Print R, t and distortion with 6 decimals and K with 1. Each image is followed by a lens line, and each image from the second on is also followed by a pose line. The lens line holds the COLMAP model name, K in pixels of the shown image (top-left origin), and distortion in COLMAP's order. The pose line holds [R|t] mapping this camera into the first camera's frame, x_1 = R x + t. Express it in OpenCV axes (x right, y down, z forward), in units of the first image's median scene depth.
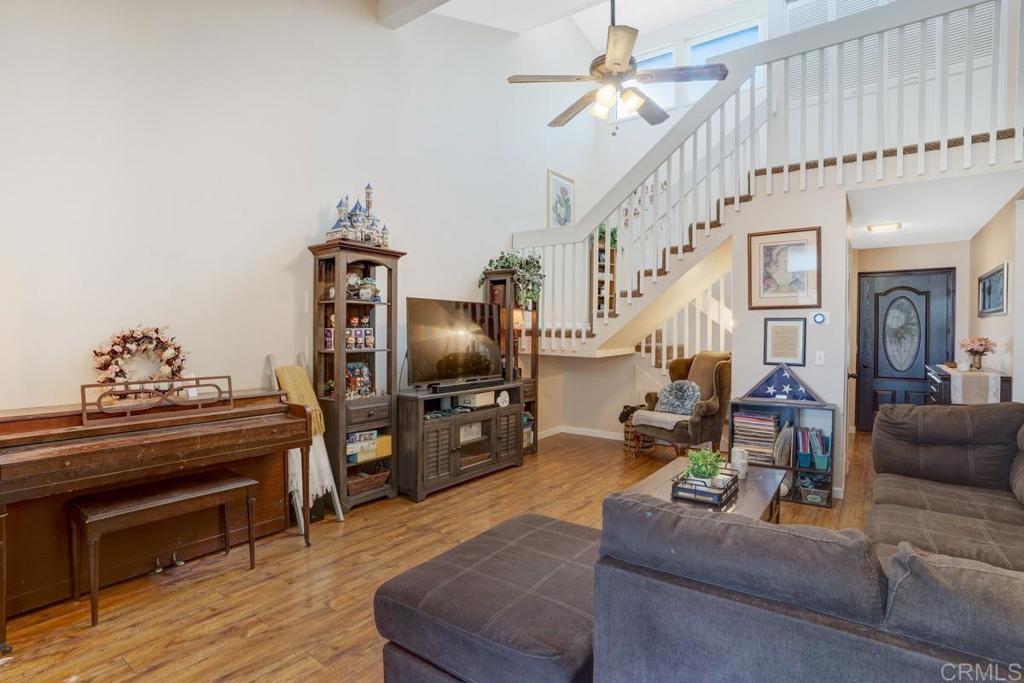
lens RADIAL K [[517.3, 0, 512.6], [0, 517.3, 339.2], [0, 0, 1]] dist [-0.038318, 0.008002]
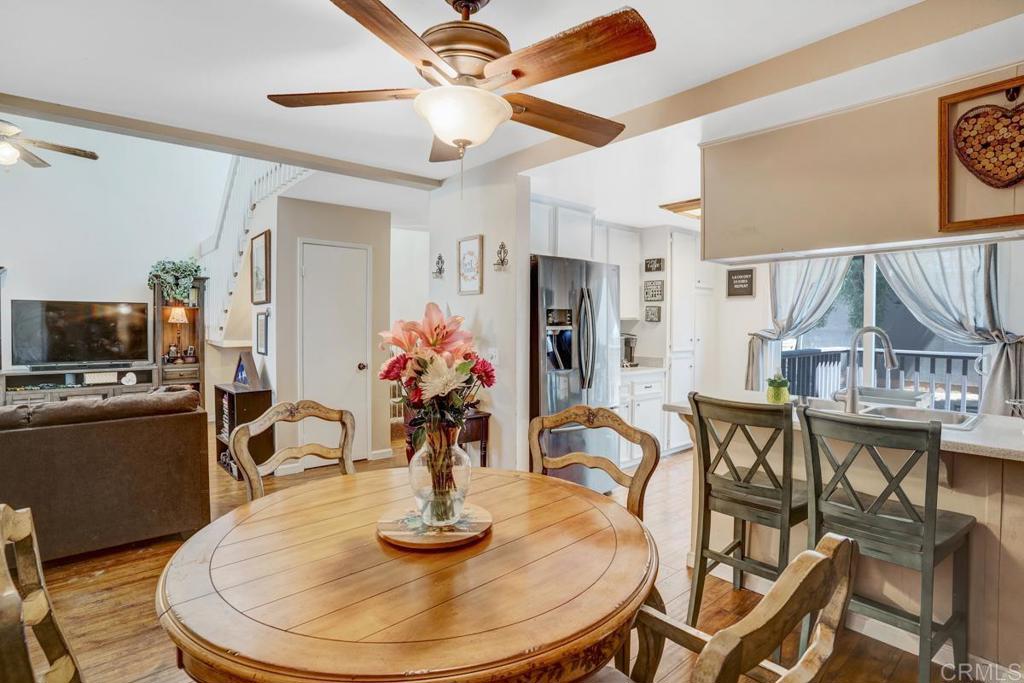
lens RADIAL K [[517.3, 0, 512.8], [0, 517.3, 345.1], [0, 0, 1]] dist [-0.038318, 0.008002]
pose [[0.974640, 0.008954, -0.223598, 1.297478], [-0.004552, 0.999786, 0.020195, 0.006855], [0.223731, -0.018665, 0.974472, 0.025342]]
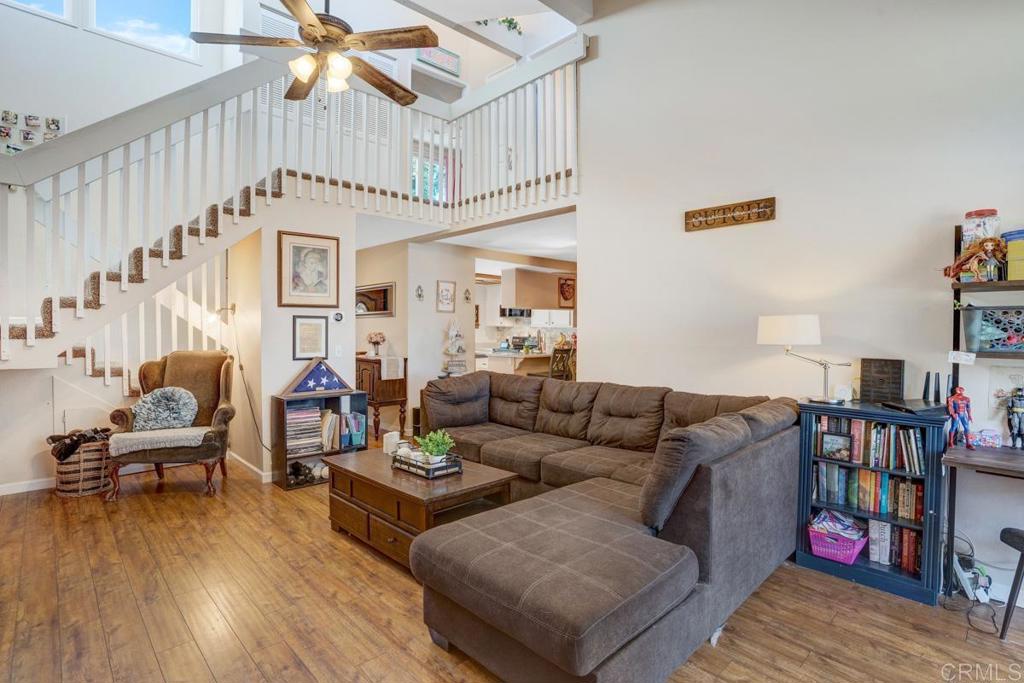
lens RADIAL K [[517.3, 0, 509.7], [0, 517.3, 338.2], [0, 0, 1]] dist [-0.038318, 0.008002]
pose [[0.179118, -0.018642, 0.983651, -0.452860], [0.015254, 0.999753, 0.016169, -0.005386], [-0.983709, 0.012108, 0.179358, 0.385725]]
